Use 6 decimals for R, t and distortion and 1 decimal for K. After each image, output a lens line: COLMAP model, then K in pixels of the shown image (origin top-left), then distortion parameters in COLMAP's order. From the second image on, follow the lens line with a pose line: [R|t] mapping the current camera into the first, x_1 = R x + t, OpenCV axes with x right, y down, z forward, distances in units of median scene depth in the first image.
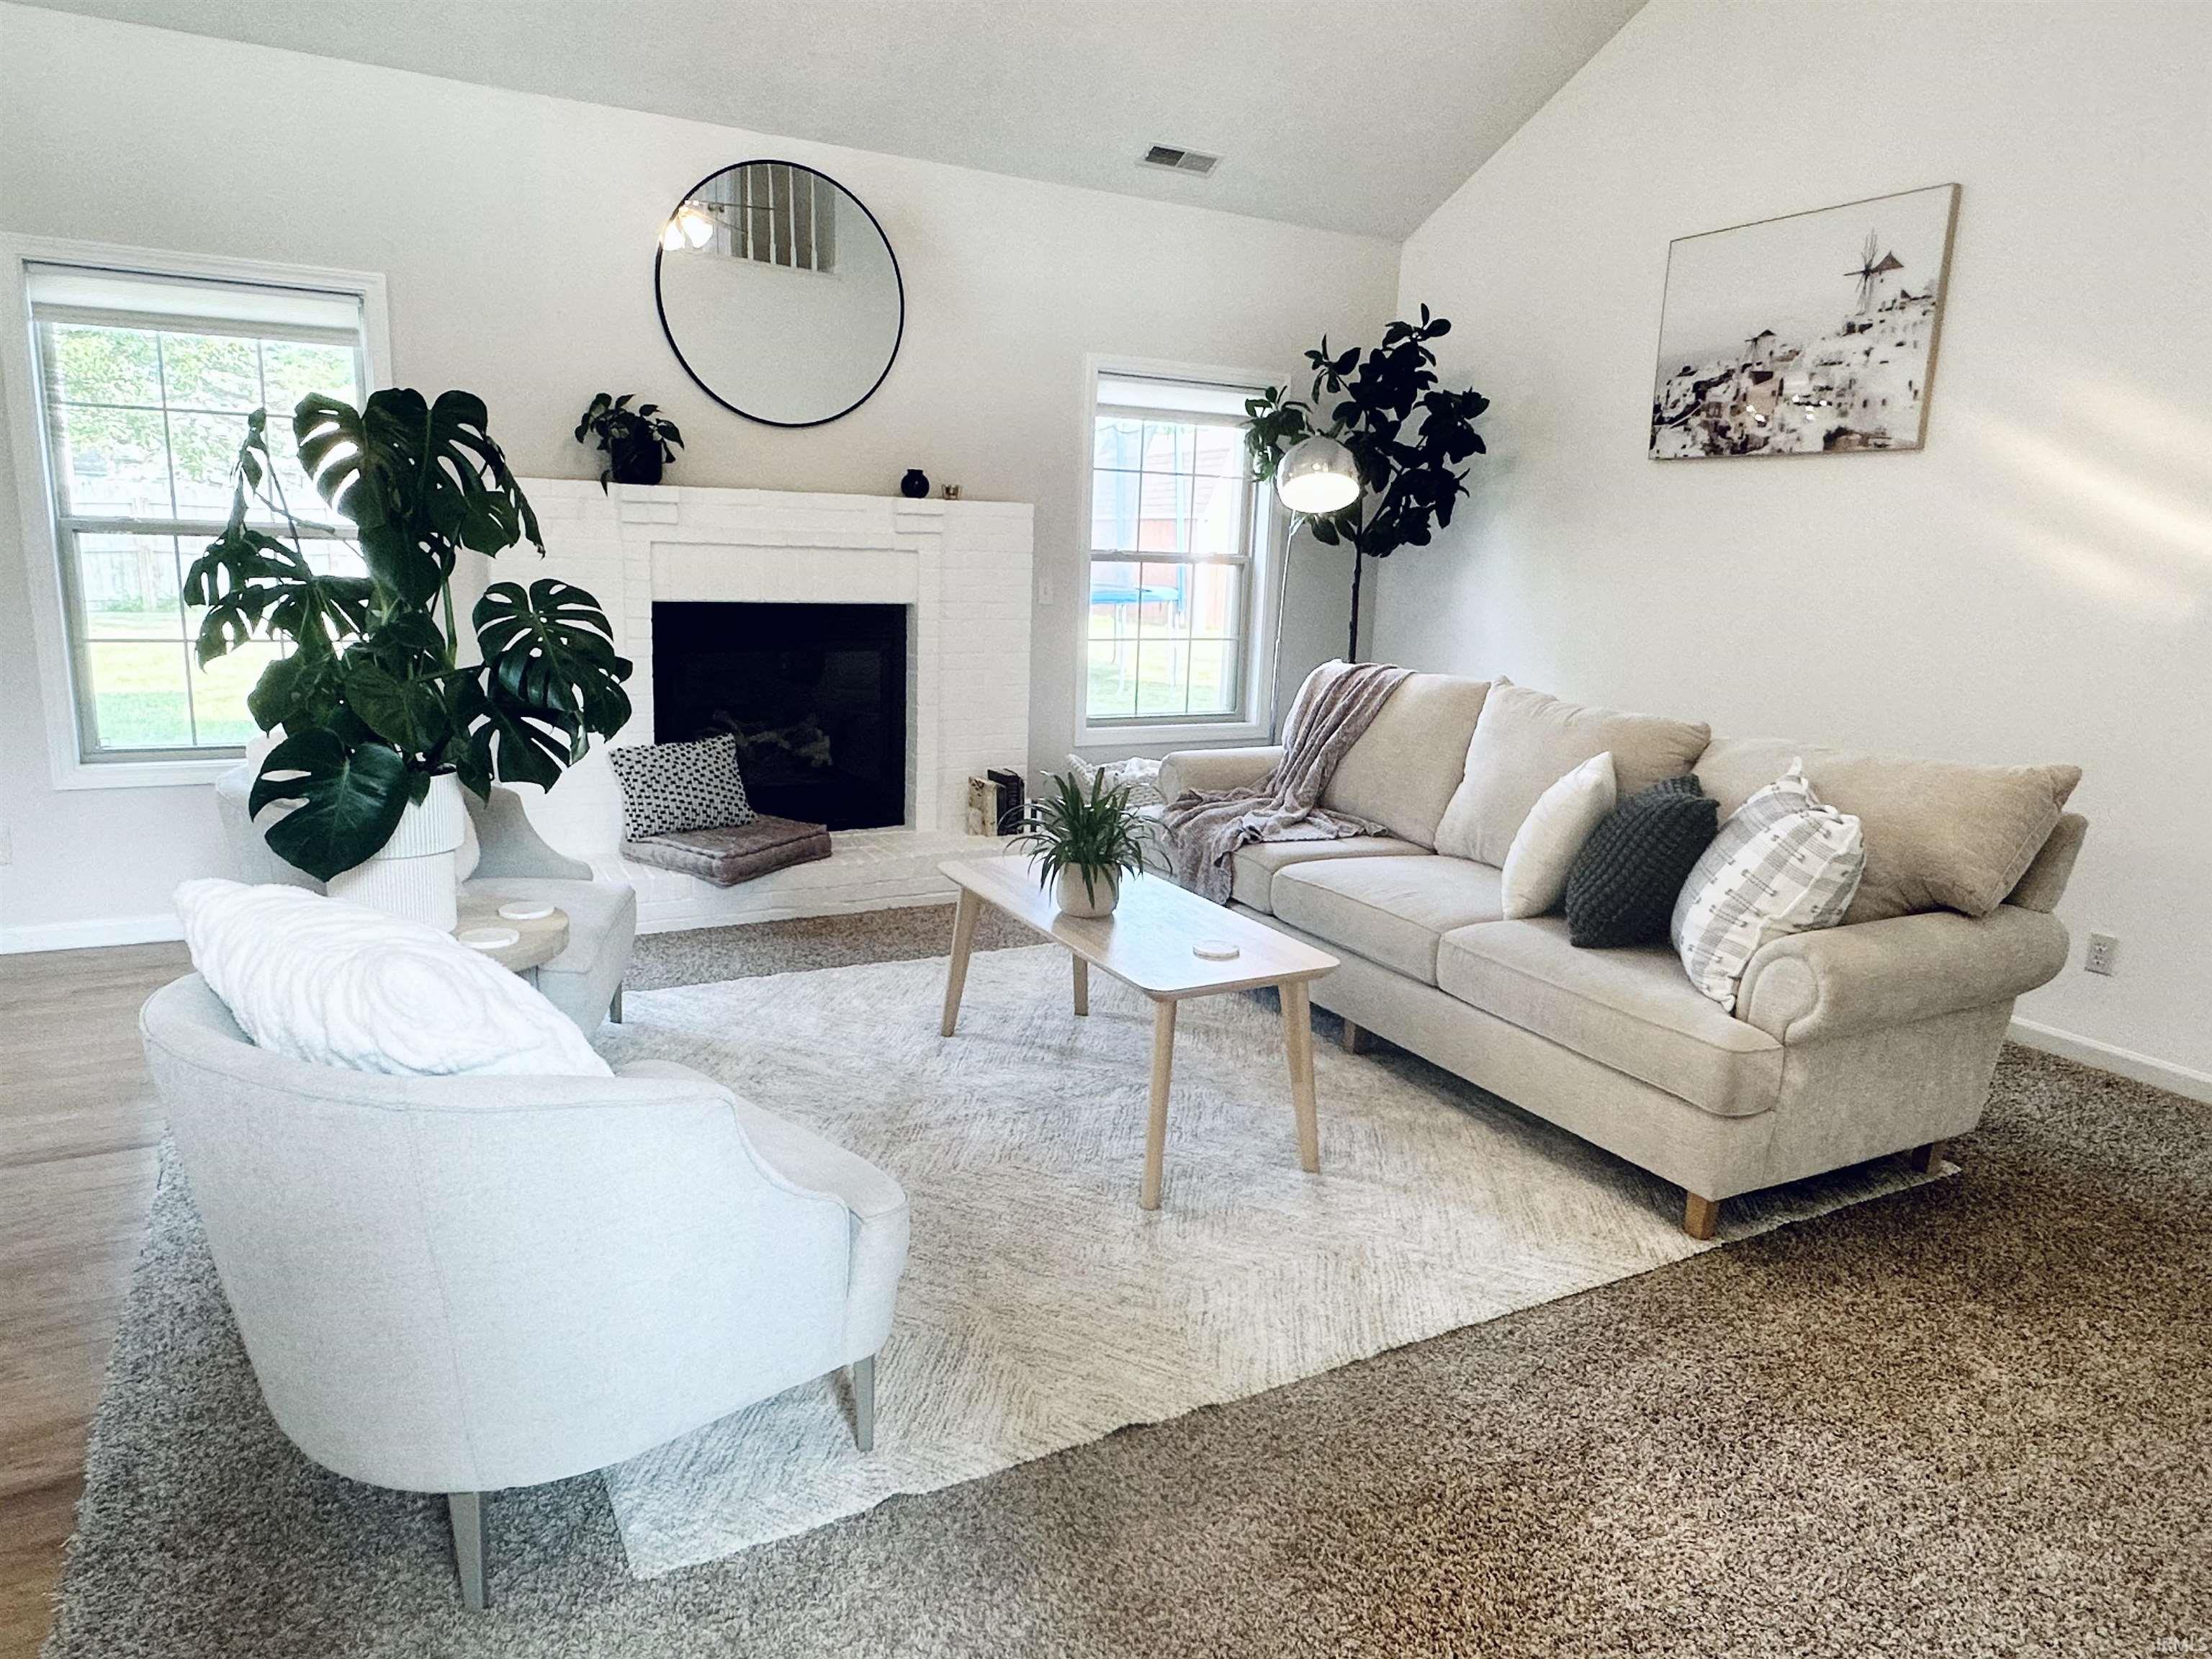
lens RADIAL K [[1408.5, 0, 1106.0], [0, 1408.5, 829.5], [0, 0, 1]] dist [0.006387, 0.000823]
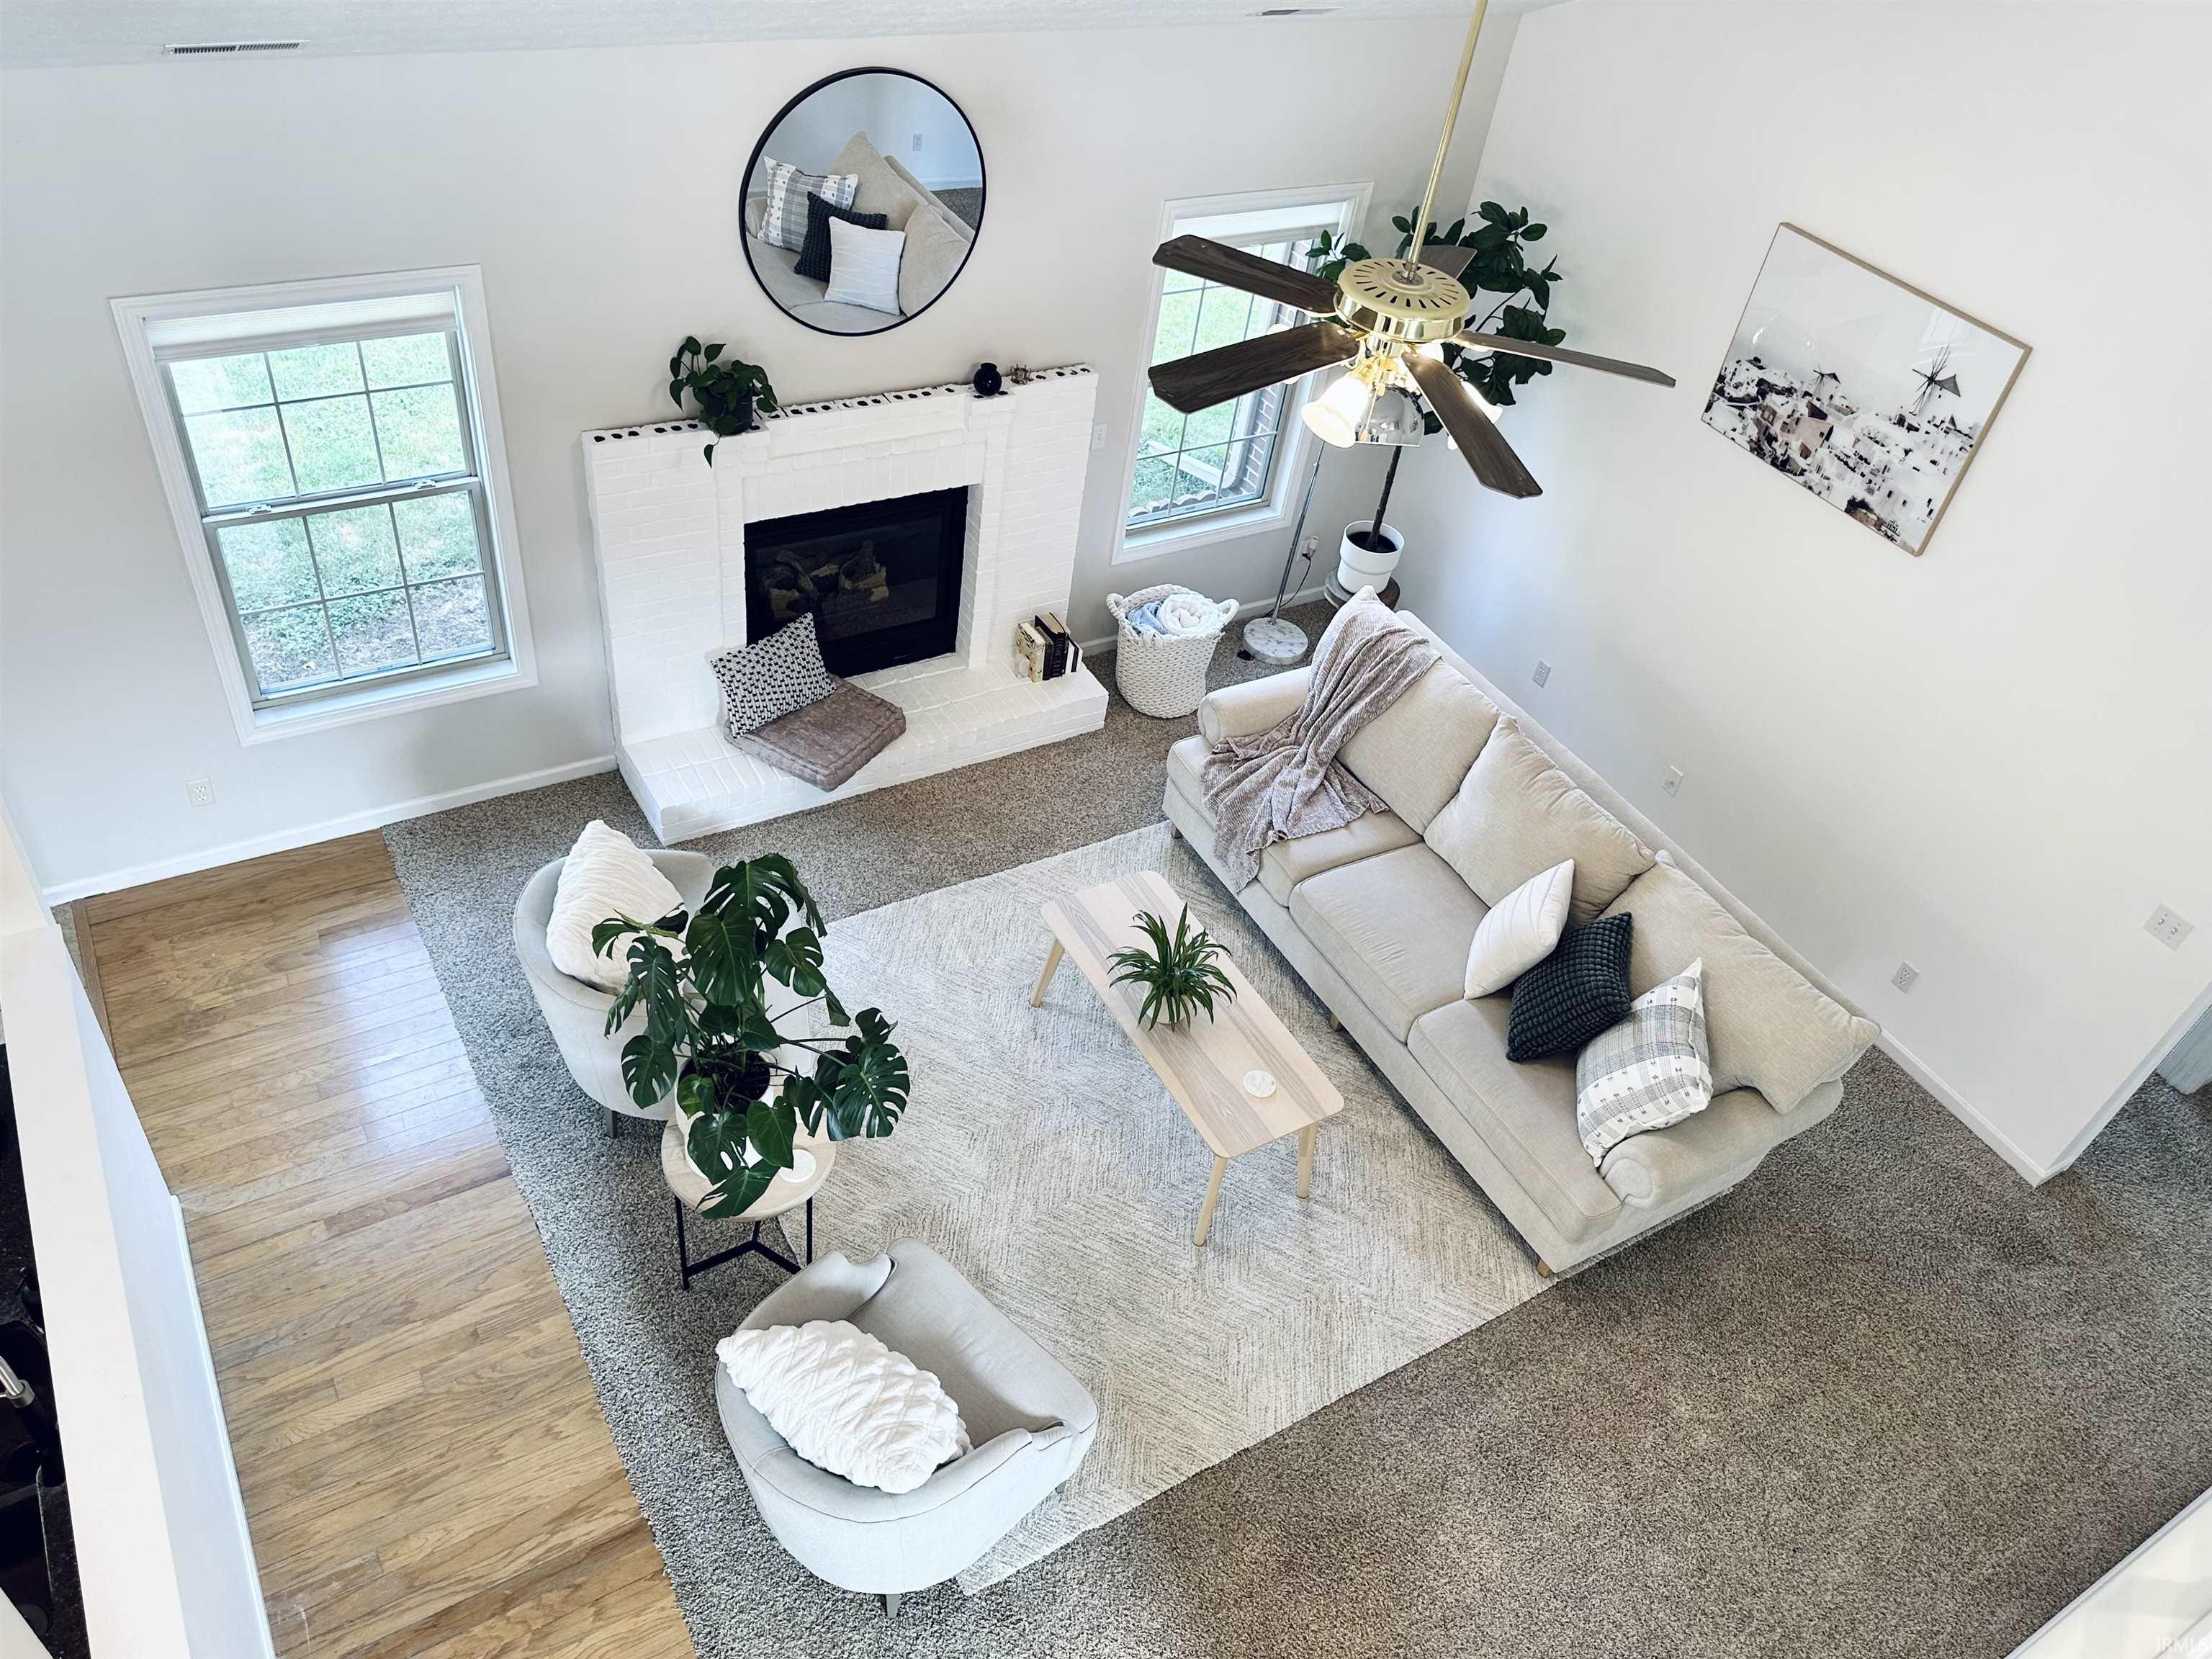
lens RADIAL K [[1592.6, 0, 1106.0], [0, 1592.6, 829.5], [0, 0, 1]] dist [0.110409, -0.184581]
pose [[0.995238, 0.046017, 0.085931, -0.158393], [-0.083615, 0.856134, 0.509945, -0.657009], [-0.050102, -0.514702, 0.855904, -0.170893]]
